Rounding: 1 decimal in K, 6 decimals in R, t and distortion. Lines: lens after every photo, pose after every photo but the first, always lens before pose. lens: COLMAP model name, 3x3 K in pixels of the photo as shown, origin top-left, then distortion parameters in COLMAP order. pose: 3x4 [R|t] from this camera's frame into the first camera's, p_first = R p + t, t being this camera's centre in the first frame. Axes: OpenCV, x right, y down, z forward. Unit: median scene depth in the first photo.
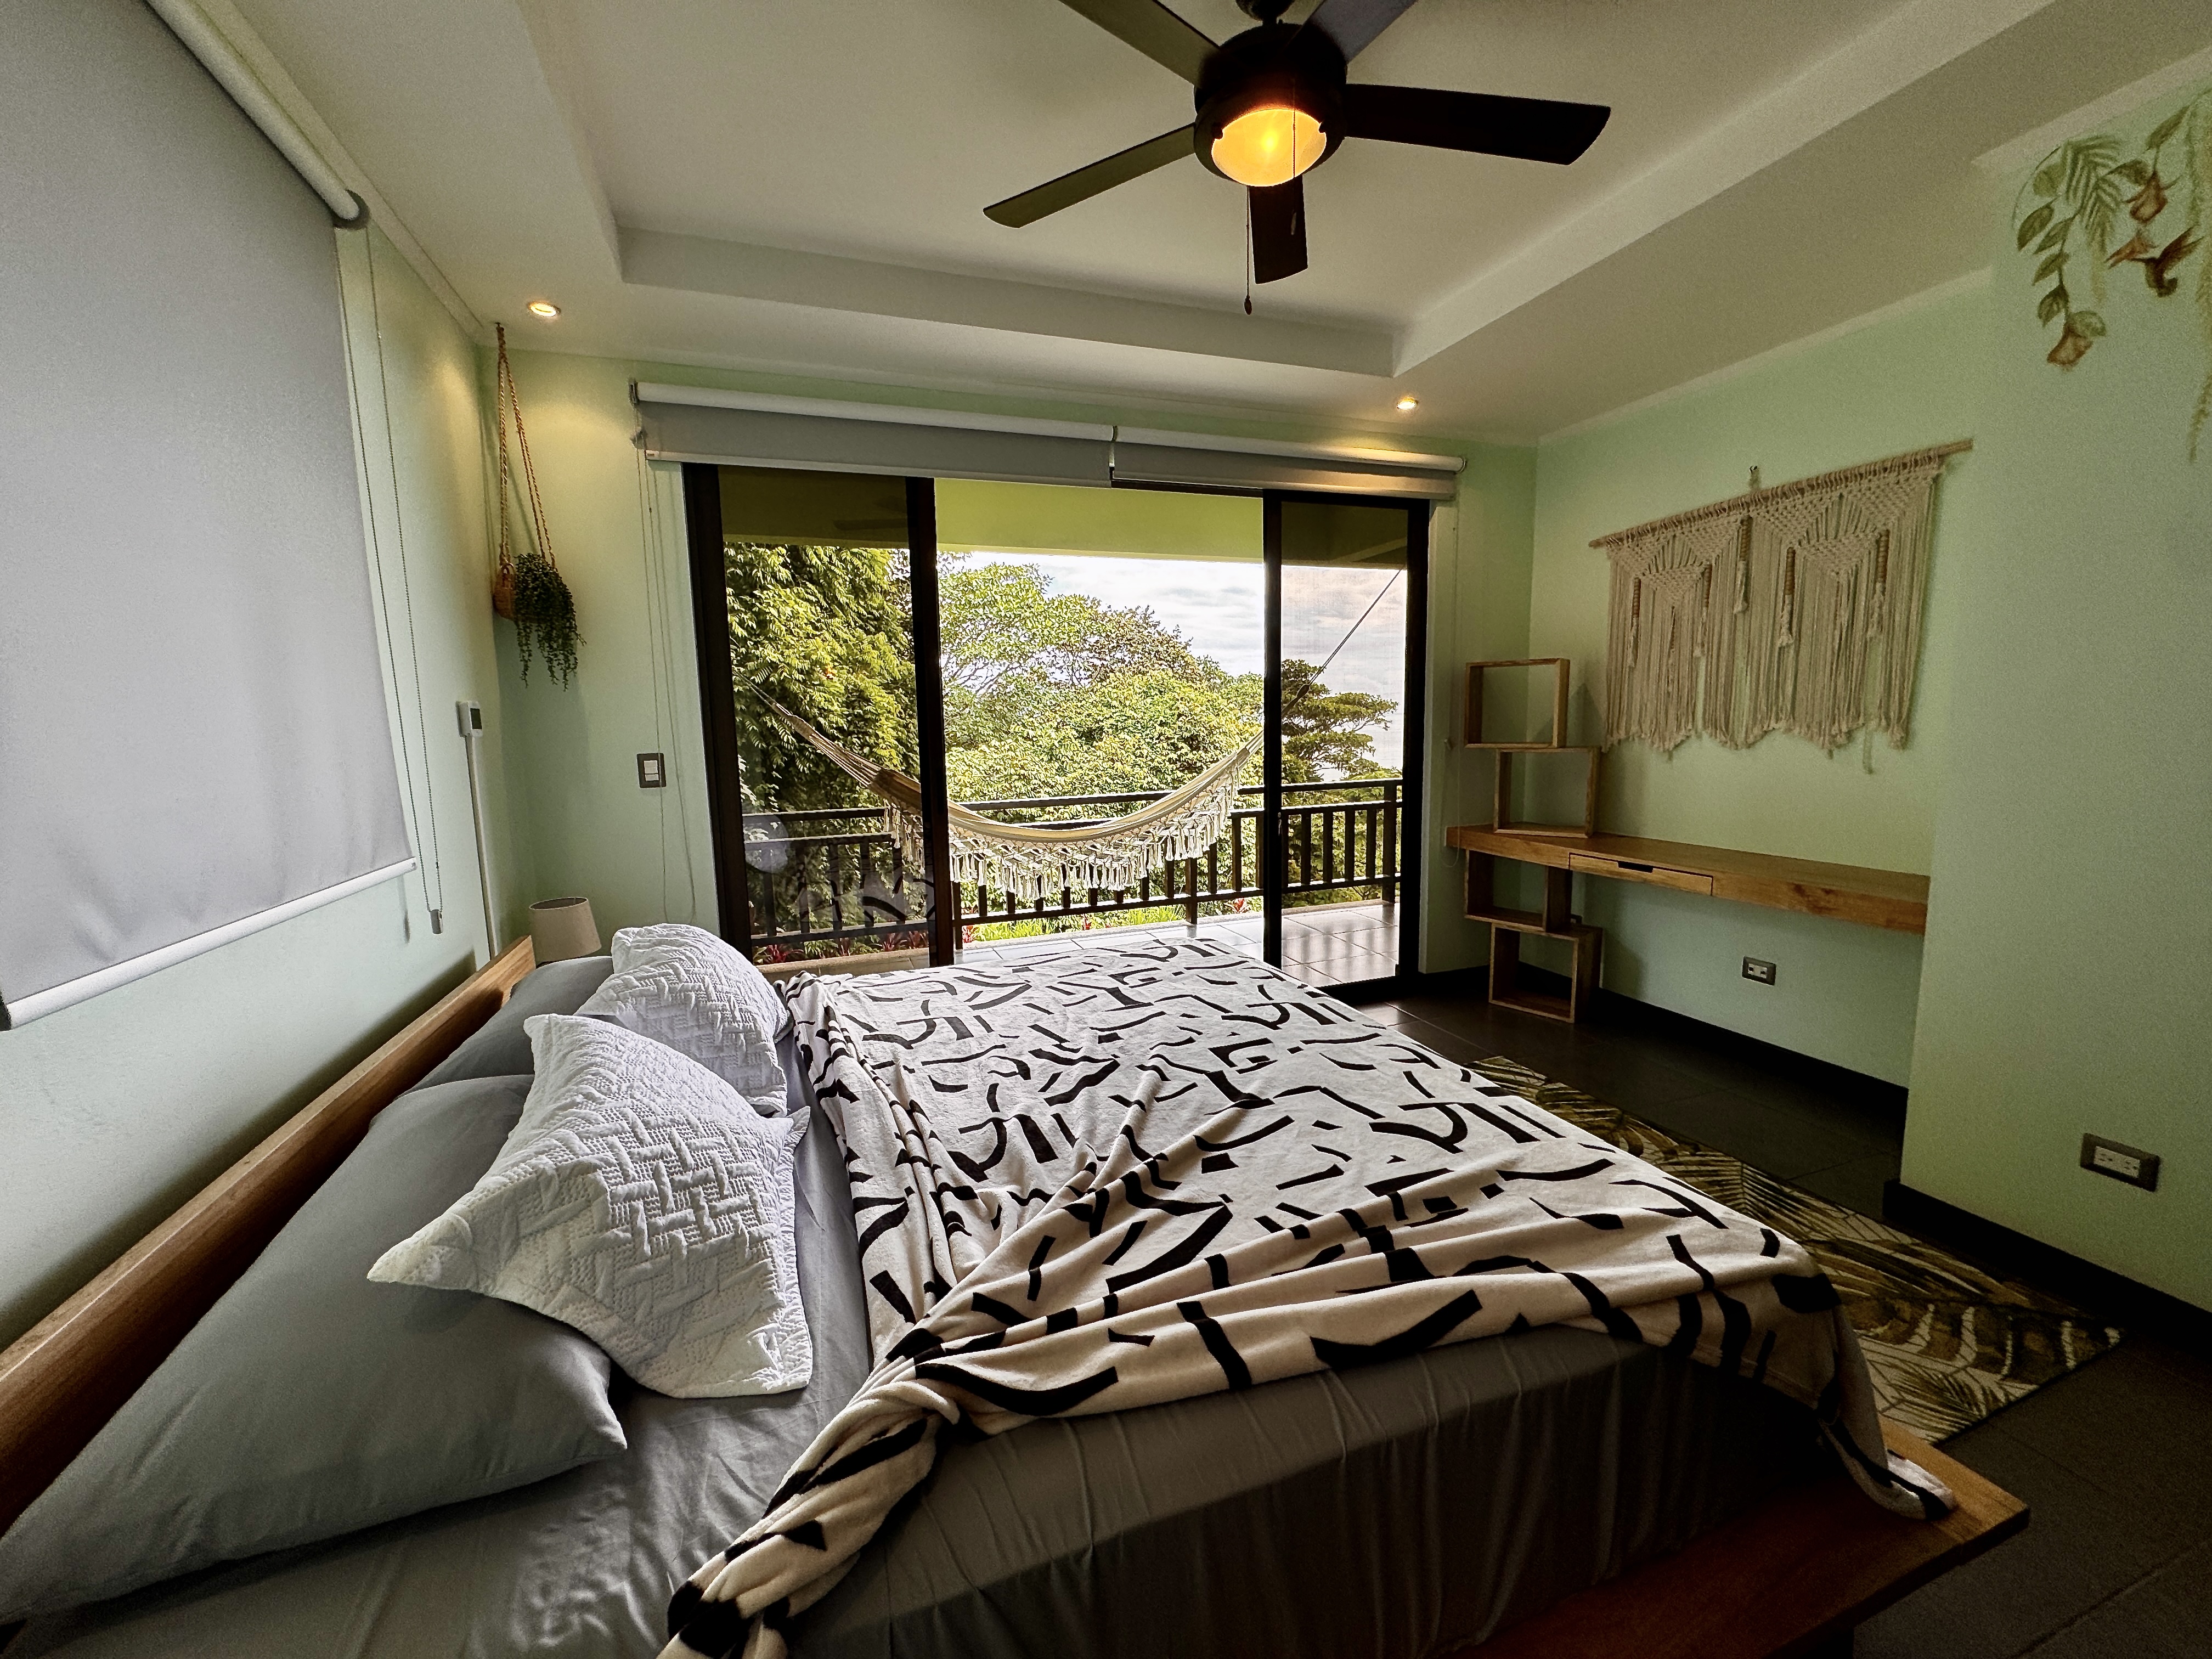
lens RADIAL K [[881.2, 0, 1106.0], [0, 881.2, 829.5], [0, 0, 1]] dist [0.001590, 0.000007]
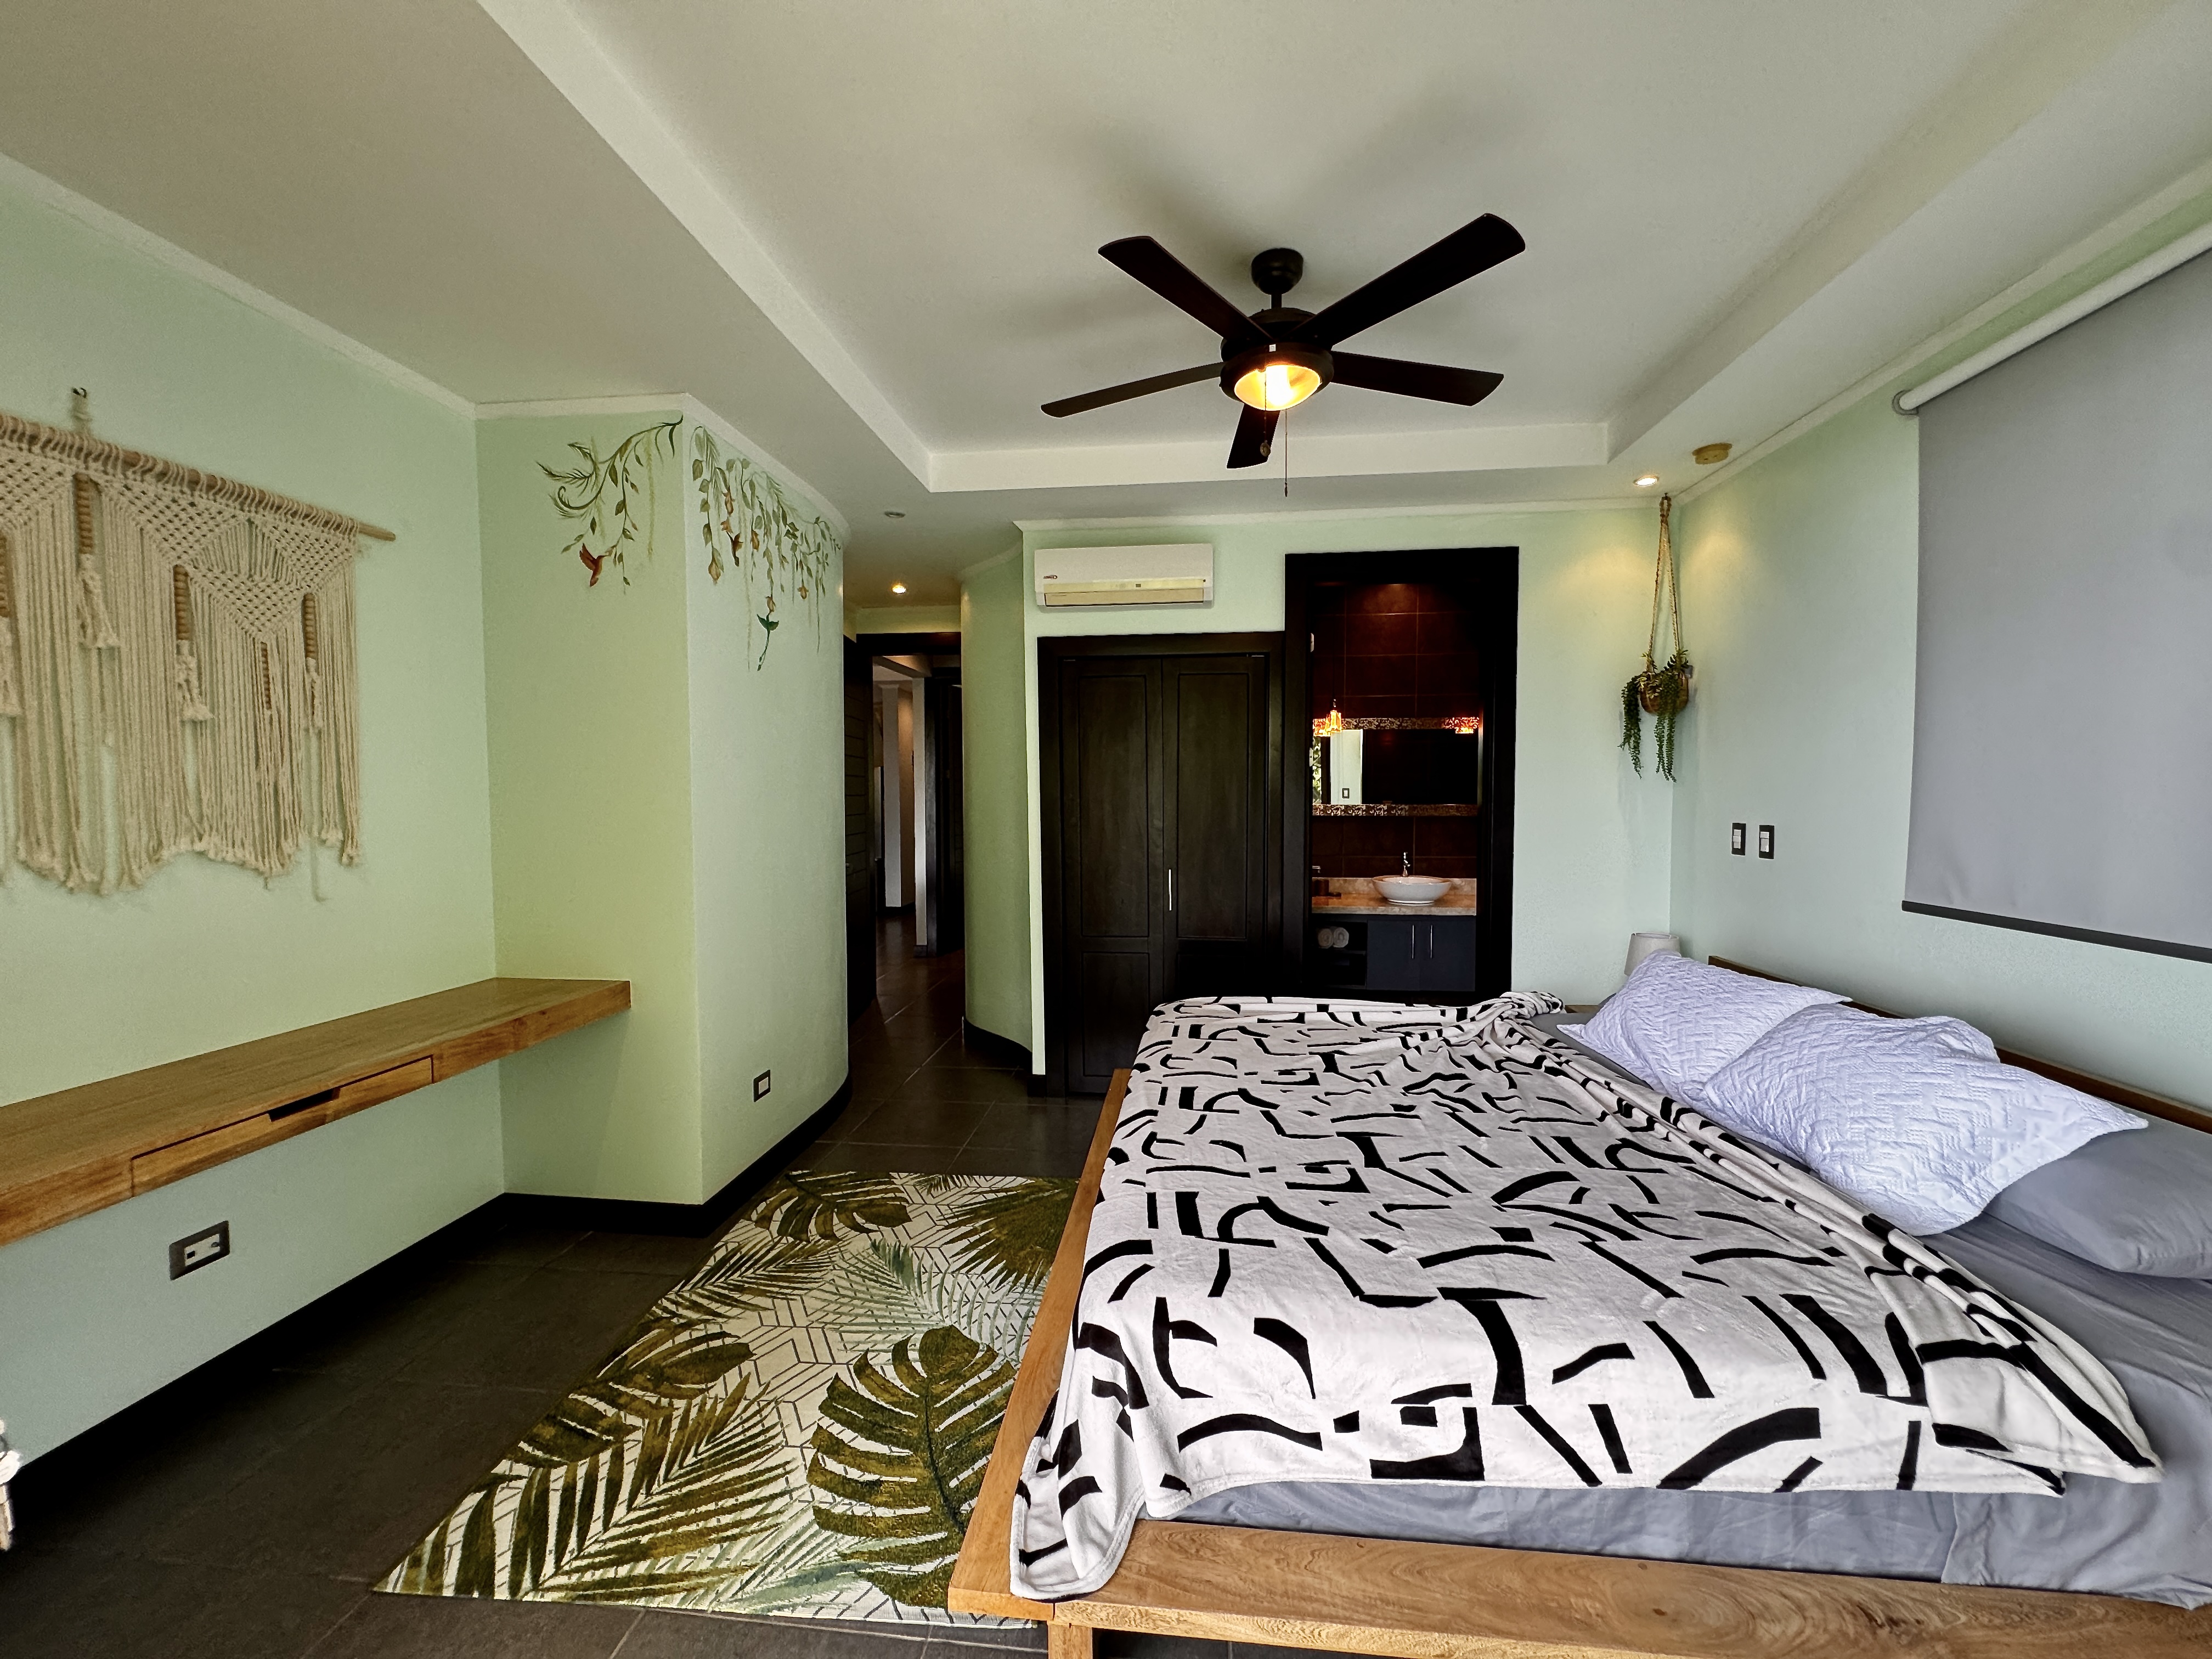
lens RADIAL K [[881.2, 0, 1106.0], [0, 881.2, 829.5], [0, 0, 1]] dist [0.001590, 0.000007]
pose [[-0.898199, 0.005712, 0.439552, -0.125287], [0.079369, 0.985589, 0.149378, -0.243956], [-0.432365, 0.169058, -0.885709, 1.802519]]
